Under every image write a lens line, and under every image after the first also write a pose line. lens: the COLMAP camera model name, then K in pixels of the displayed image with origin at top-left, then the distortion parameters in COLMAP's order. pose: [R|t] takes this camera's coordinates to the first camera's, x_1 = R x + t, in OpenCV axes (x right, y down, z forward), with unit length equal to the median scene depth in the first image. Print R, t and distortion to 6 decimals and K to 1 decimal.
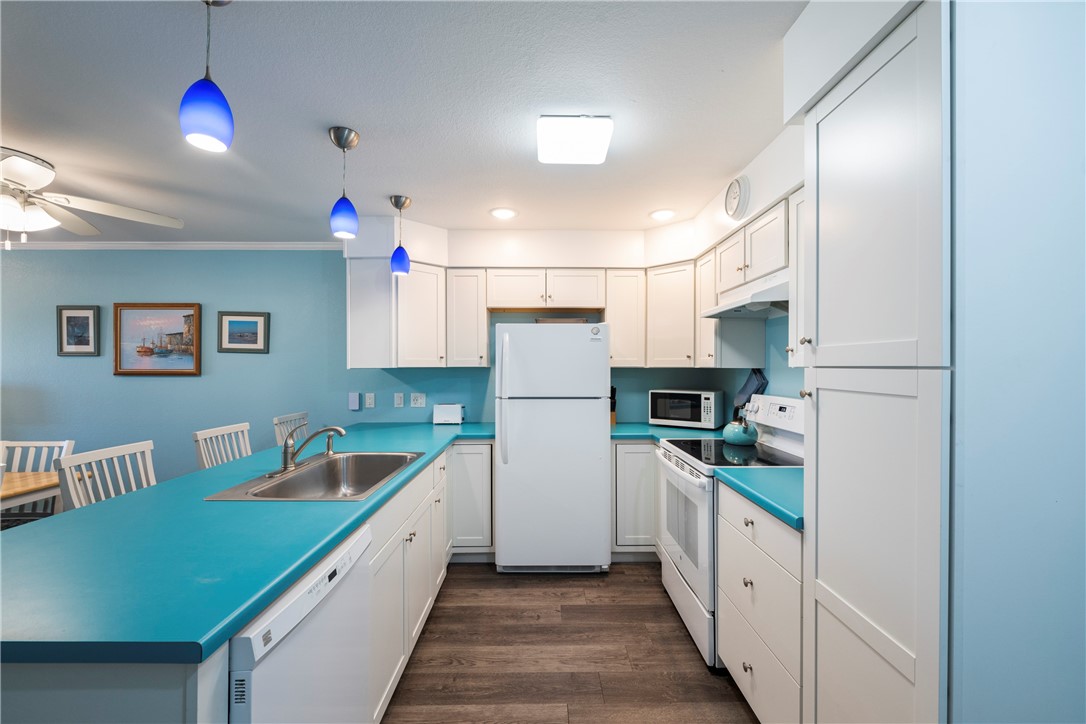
lens RADIAL K [[429.0, 0, 545.0], [0, 429.0, 364.6], [0, 0, 1]] dist [0.002538, -0.001125]
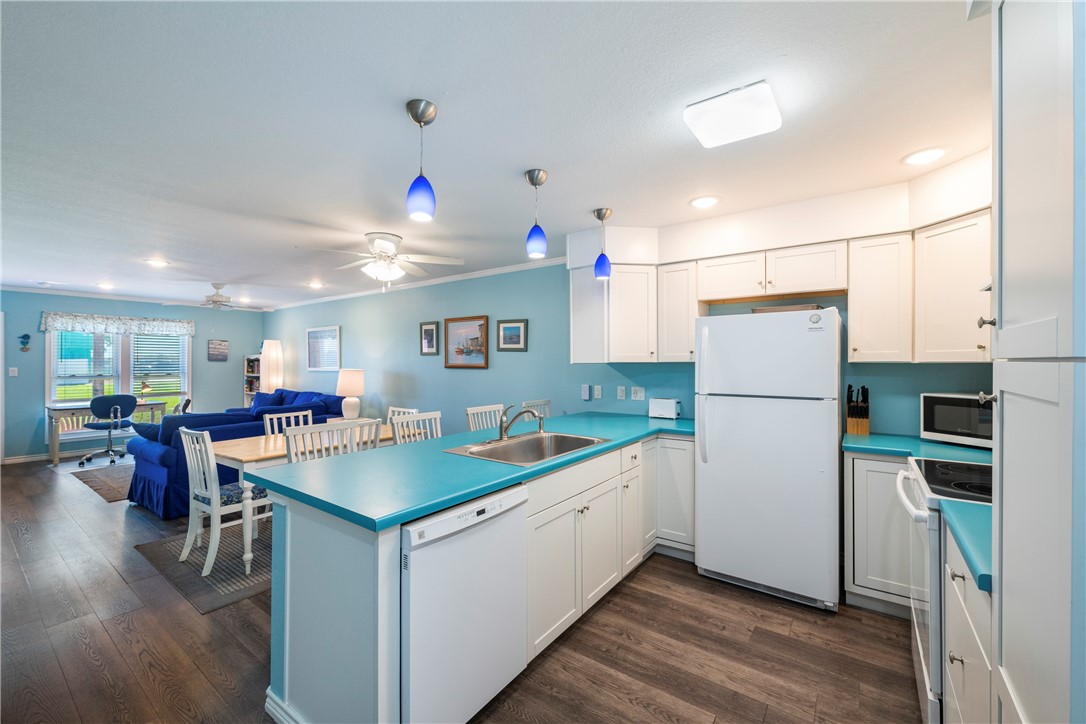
lens RADIAL K [[438.5, 0, 542.0], [0, 438.5, 360.1], [0, 0, 1]] dist [-0.002854, -0.000189]
pose [[0.800745, -0.003790, -0.598994, 0.182863], [0.003593, 0.999992, -0.001524, 0.001627], [0.598995, -0.000932, 0.800752, -0.002817]]
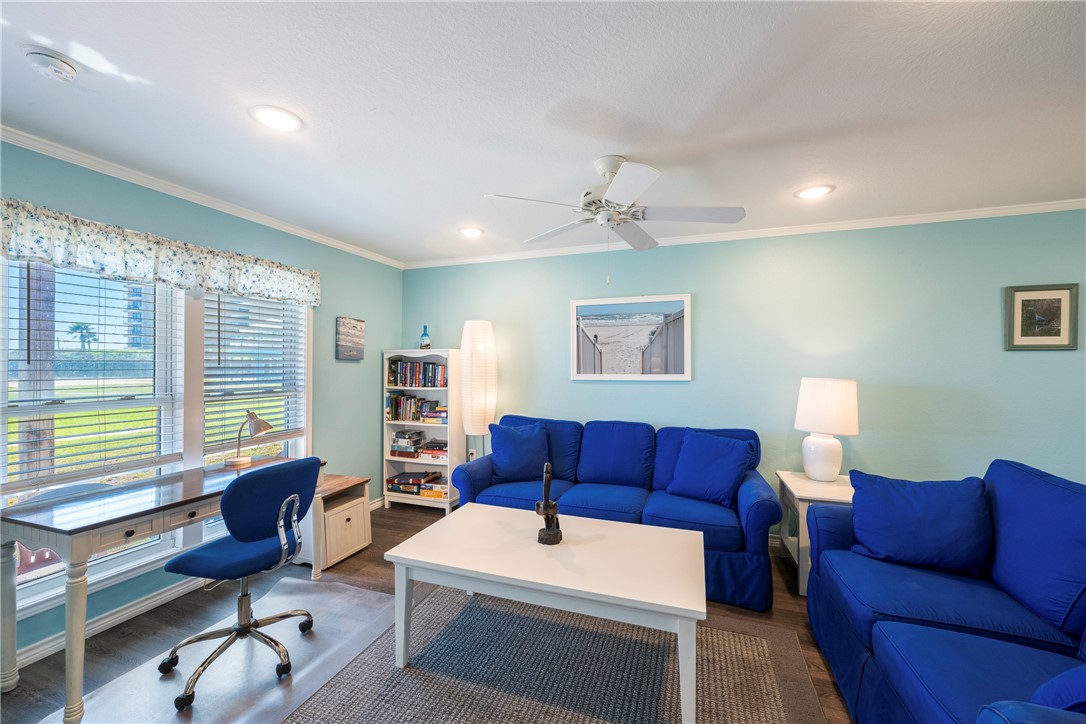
lens RADIAL K [[429.0, 0, 545.1], [0, 429.0, 365.0], [0, 0, 1]] dist [0.002538, -0.001125]
pose [[0.937986, 0.000948, -0.346672, -1.874198], [0.000852, 0.999987, 0.005041, 0.002516], [0.346672, -0.005024, 0.937973, -0.044054]]
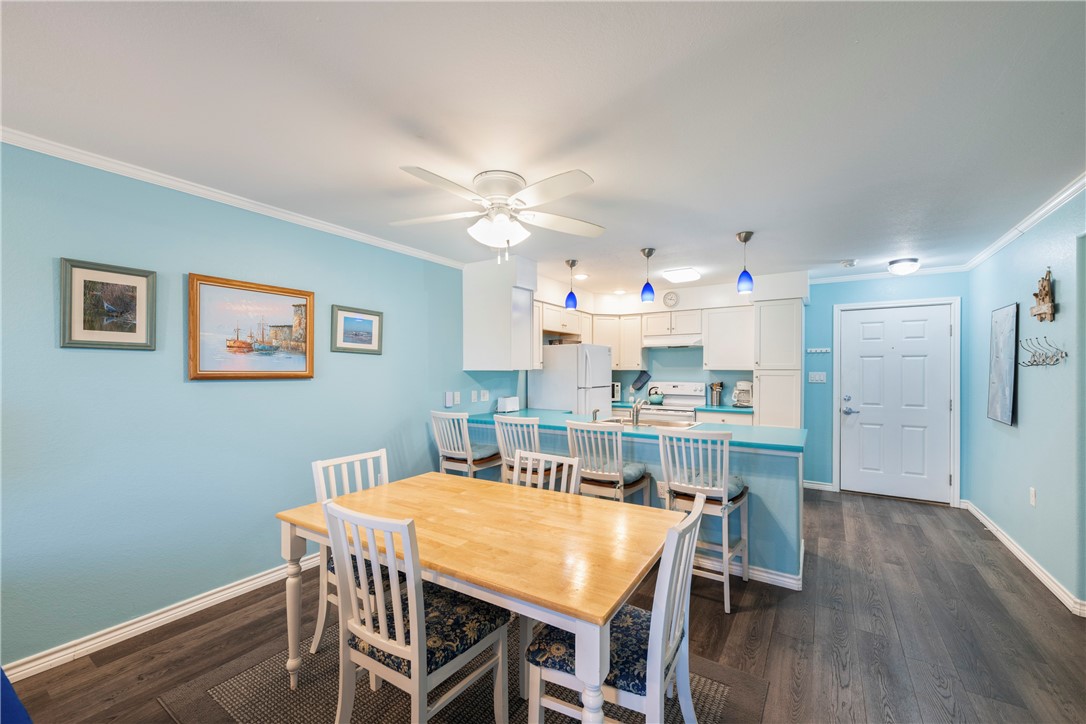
lens RADIAL K [[429.0, 0, 545.3], [0, 429.0, 371.5], [0, 0, 1]] dist [0.002538, -0.001125]
pose [[0.558015, -0.000470, 0.829831, -1.409734], [-0.005540, 0.999975, 0.004292, 0.006445], [-0.829813, -0.006992, 0.557998, 0.177890]]
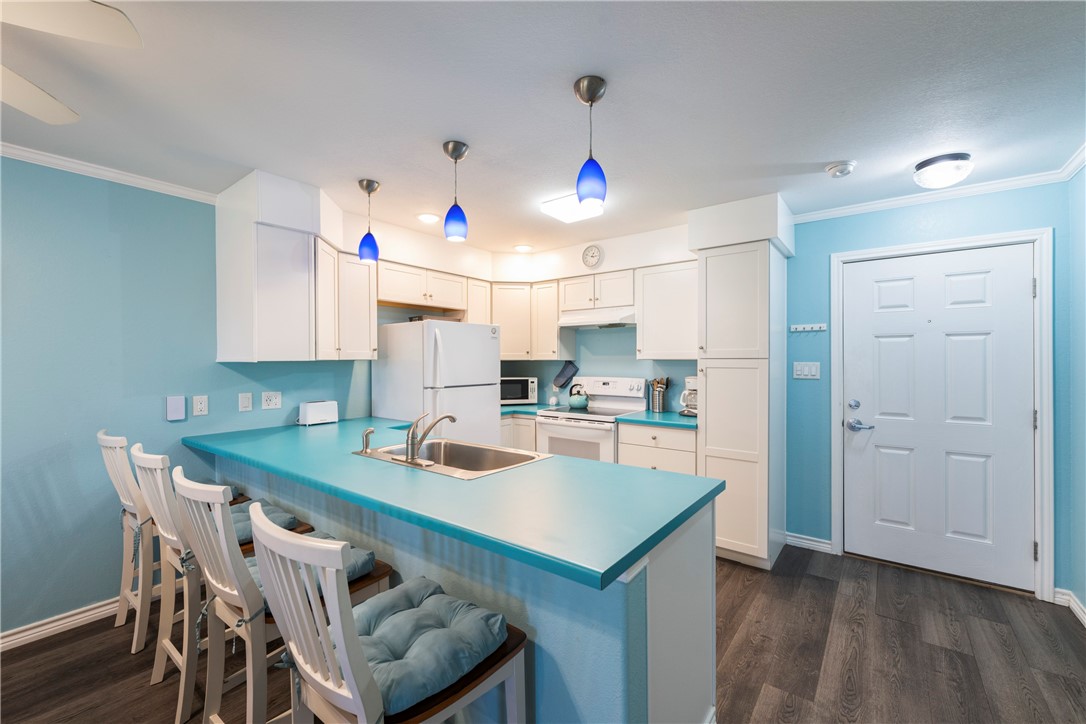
lens RADIAL K [[438.5, 0, 544.7], [0, 438.5, 360.3], [0, 0, 1]] dist [-0.002854, -0.000189]
pose [[0.620098, -0.000855, 0.784524, -0.719167], [-0.000976, 0.999998, 0.001861, 0.004410], [-0.784524, -0.001920, 0.620095, 0.075166]]
